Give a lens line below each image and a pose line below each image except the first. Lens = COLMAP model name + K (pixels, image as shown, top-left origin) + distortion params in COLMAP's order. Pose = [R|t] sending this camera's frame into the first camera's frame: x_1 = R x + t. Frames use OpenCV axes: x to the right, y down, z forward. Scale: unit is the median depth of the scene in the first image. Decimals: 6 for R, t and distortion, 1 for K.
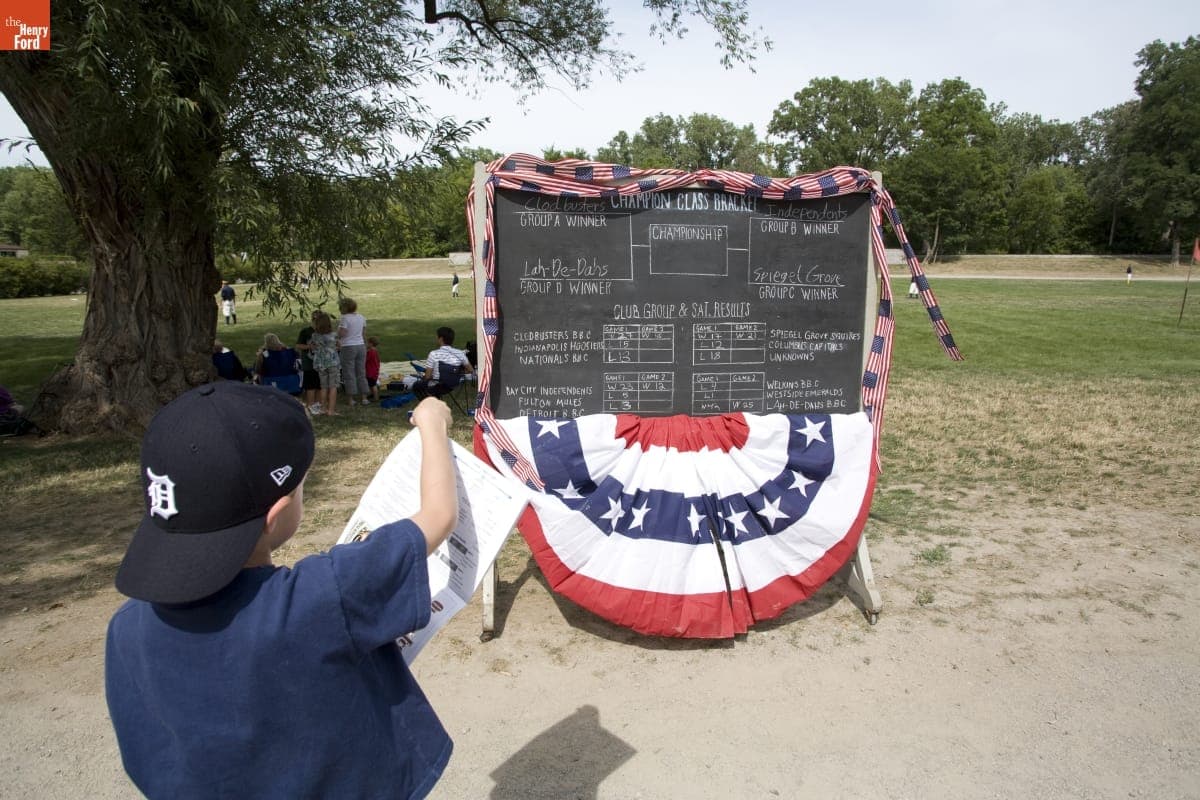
lens RADIAL K [[677.0, 0, 600.0], [0, 677.0, 400.0], [0, 0, 1]] dist [-0.089204, 0.044694]
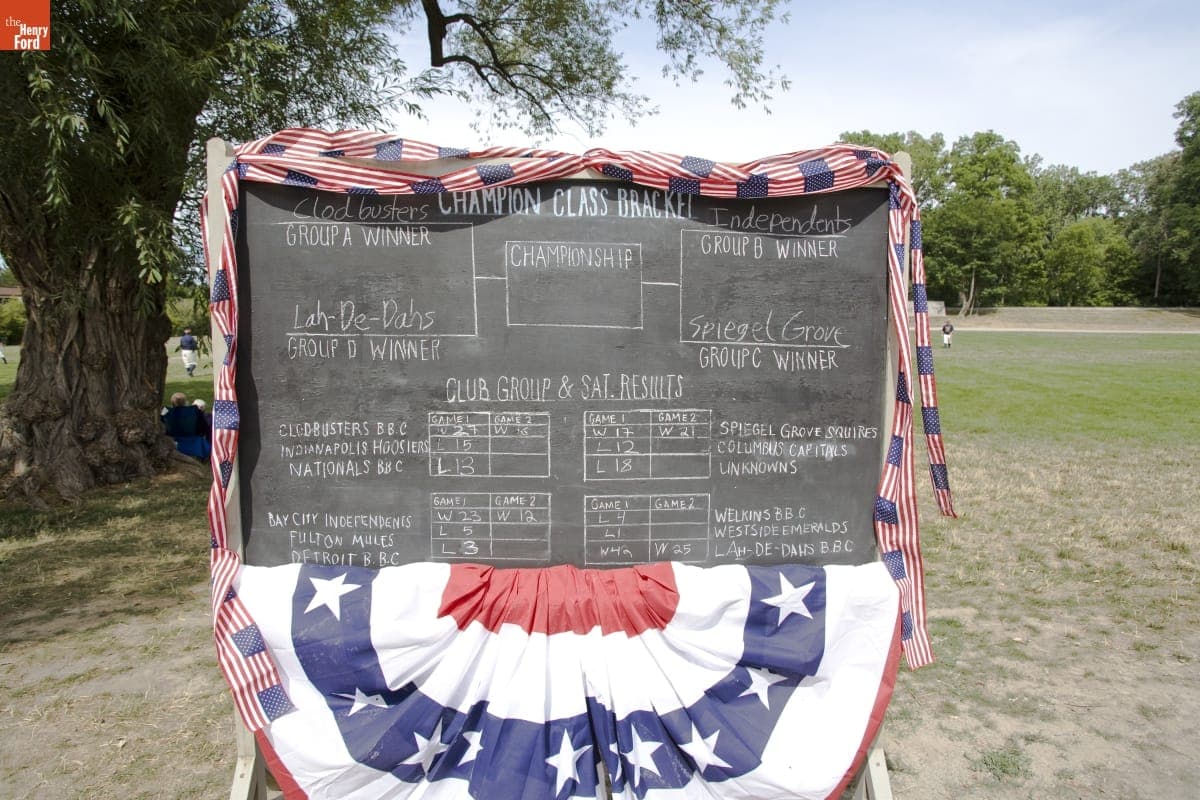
lens RADIAL K [[677.0, 0, 600.0], [0, 677.0, 400.0], [0, 0, 1]] dist [-0.089204, 0.044694]
pose [[0.998841, 0.011104, -0.046836, 0.097121], [-0.014566, 0.997134, -0.074243, -0.042773], [0.045877, 0.074839, 0.996140, 0.226406]]
